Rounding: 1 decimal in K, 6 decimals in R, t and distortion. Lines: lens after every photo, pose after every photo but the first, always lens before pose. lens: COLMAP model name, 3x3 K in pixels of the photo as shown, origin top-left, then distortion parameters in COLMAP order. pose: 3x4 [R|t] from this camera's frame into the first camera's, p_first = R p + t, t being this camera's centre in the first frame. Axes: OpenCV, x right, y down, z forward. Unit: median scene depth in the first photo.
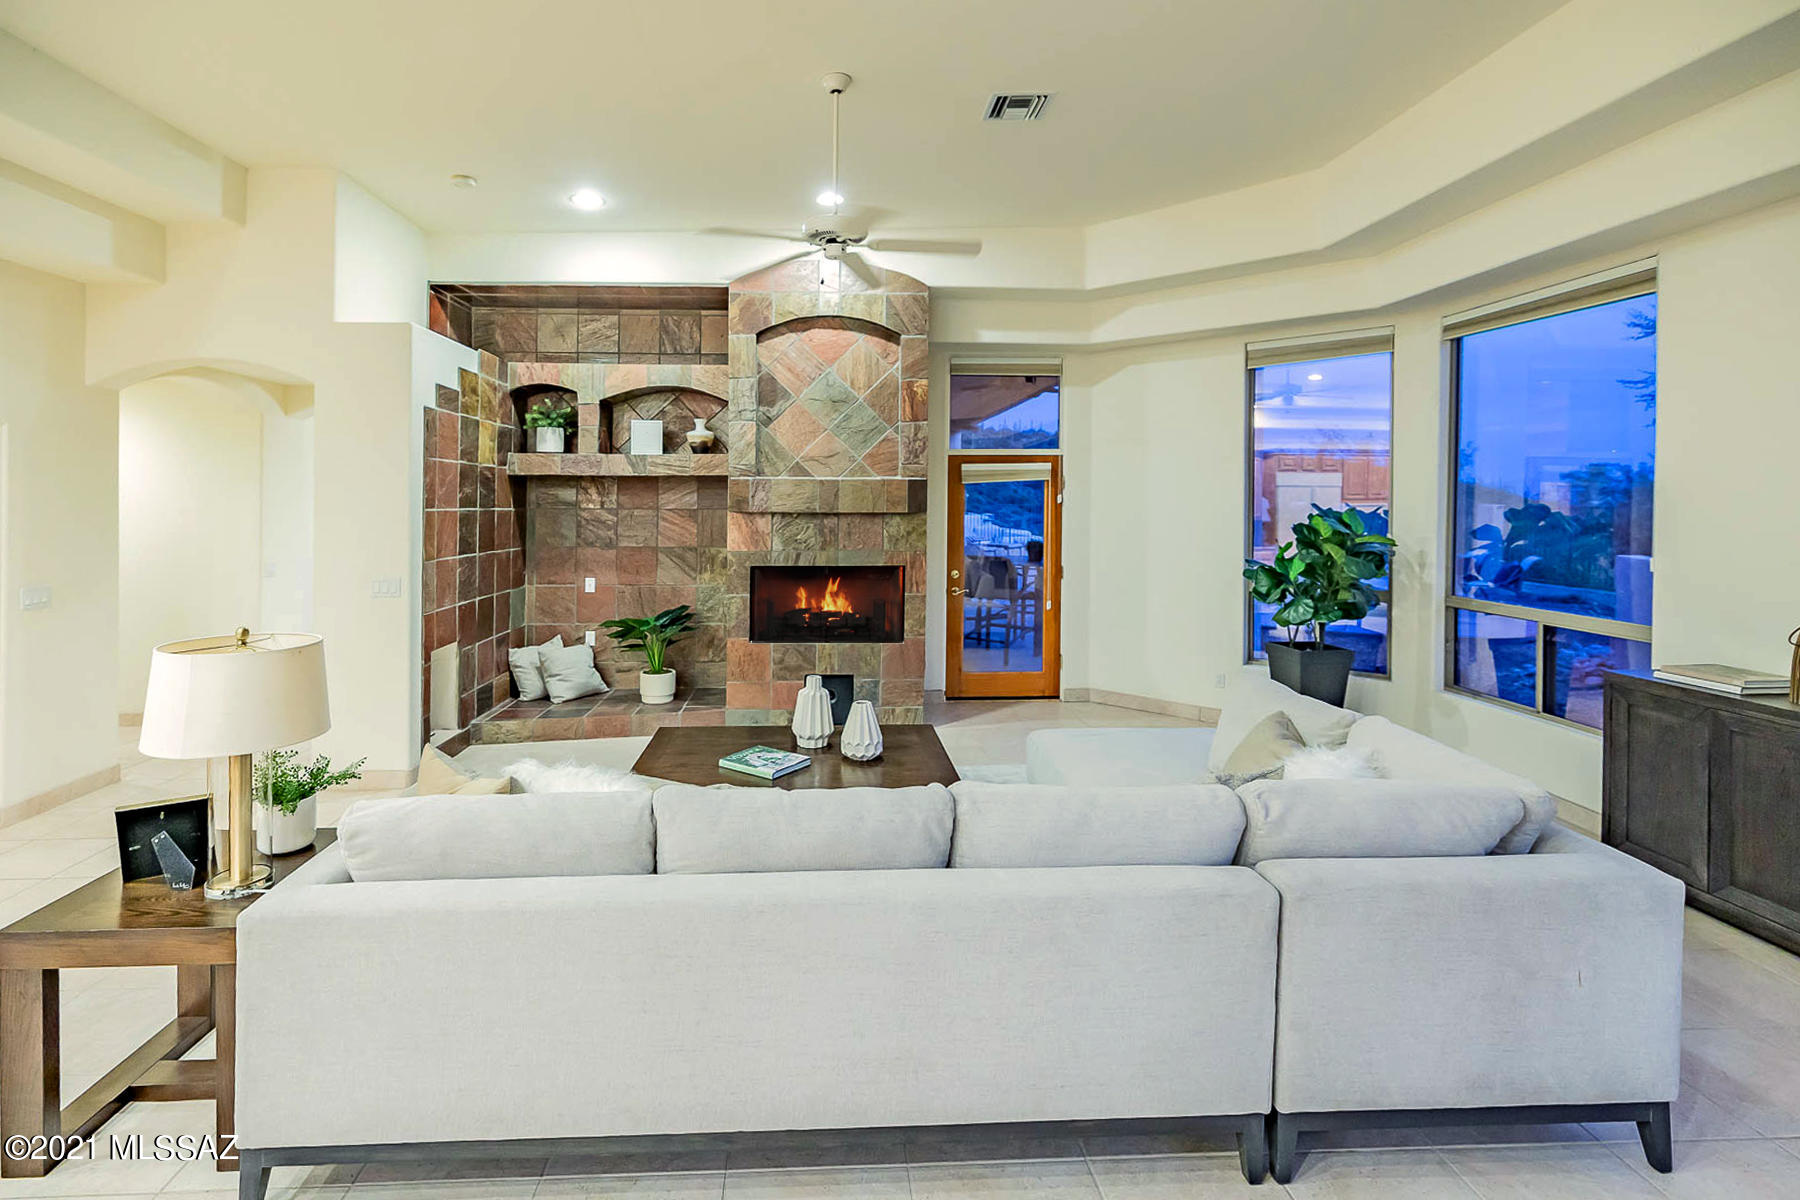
lens RADIAL K [[717.6, 0, 897.0], [0, 717.6, 501.5], [0, 0, 1]] dist [0.002182, 0.000028]
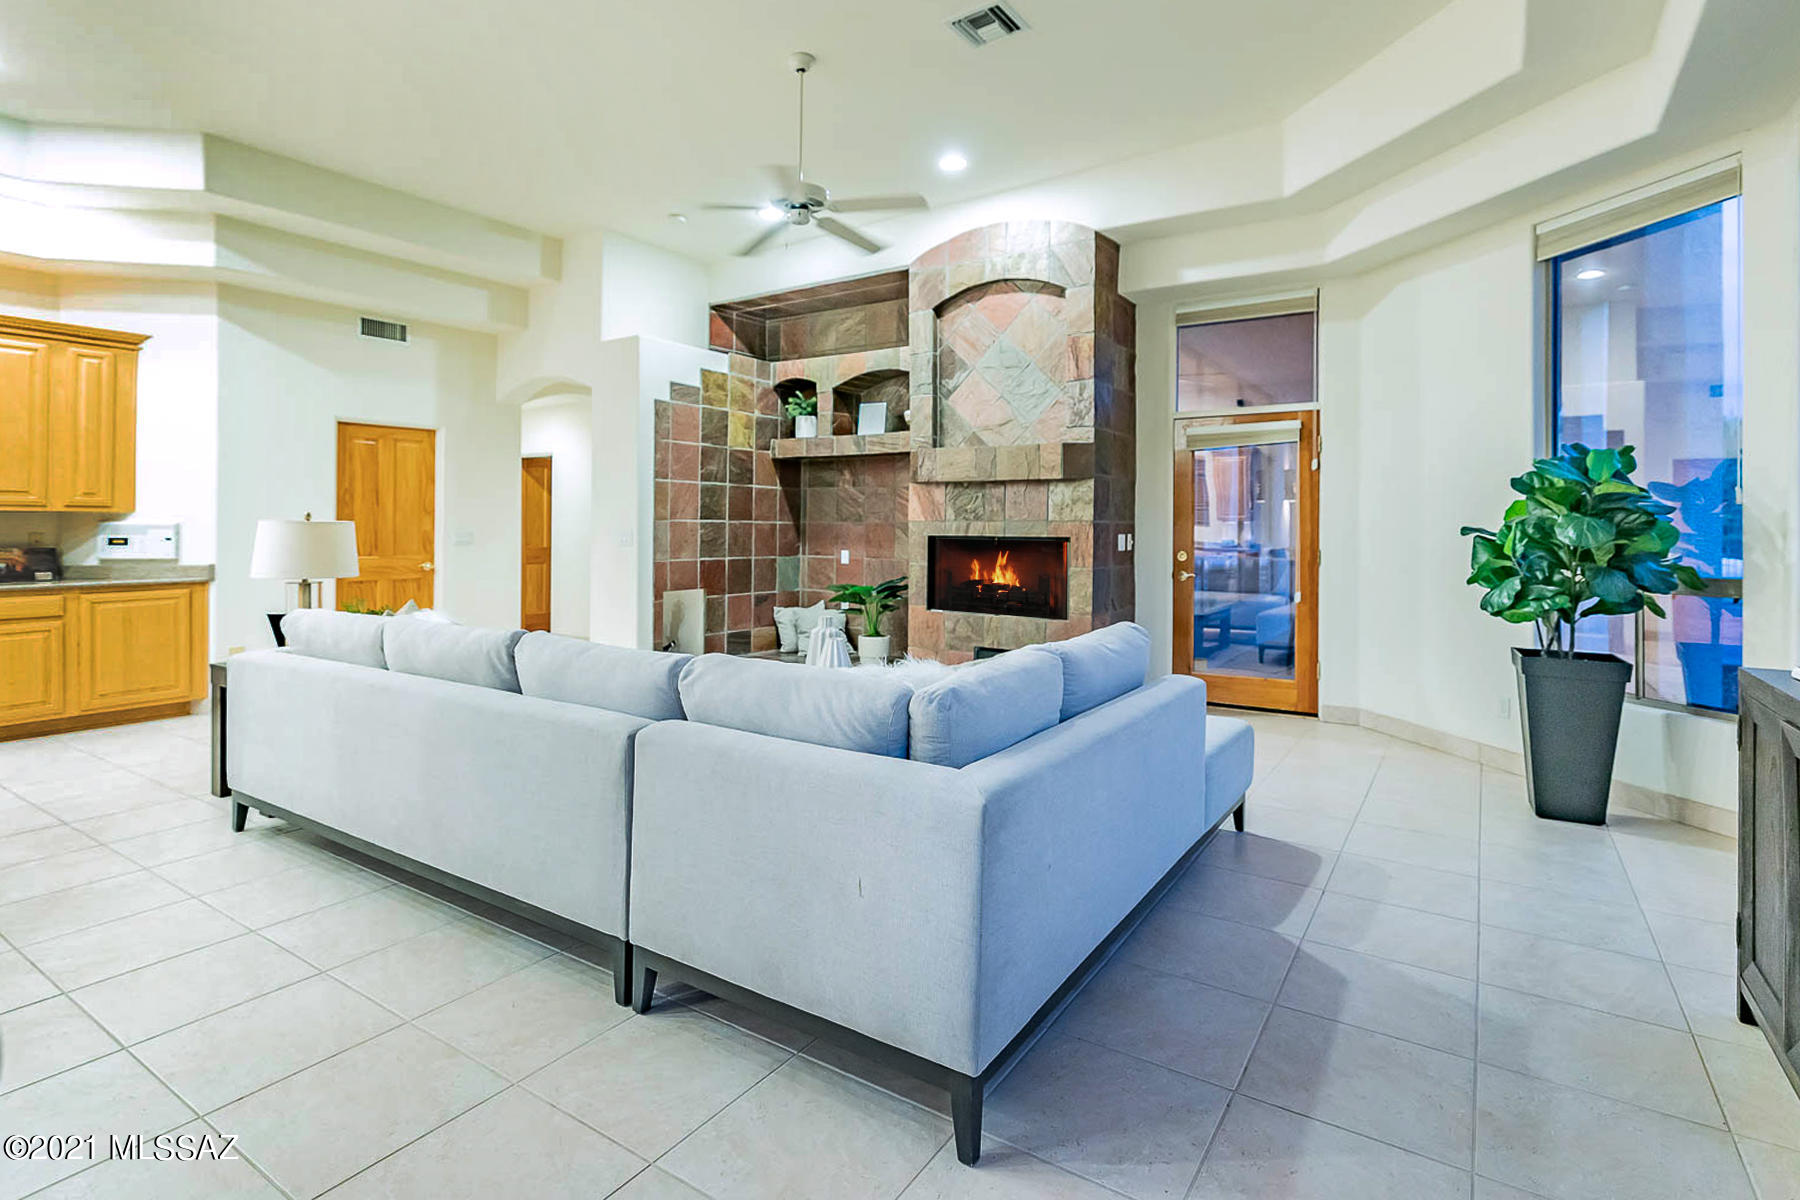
lens RADIAL K [[761.2, 0, 901.9], [0, 761.2, 492.3], [0, 0, 1]] dist [0.001134, 0.000520]
pose [[0.854561, -0.012353, -0.519204, 0.326330], [0.005622, 0.999879, -0.014535, 0.043237], [0.519321, 0.009502, 0.854527, 0.051306]]
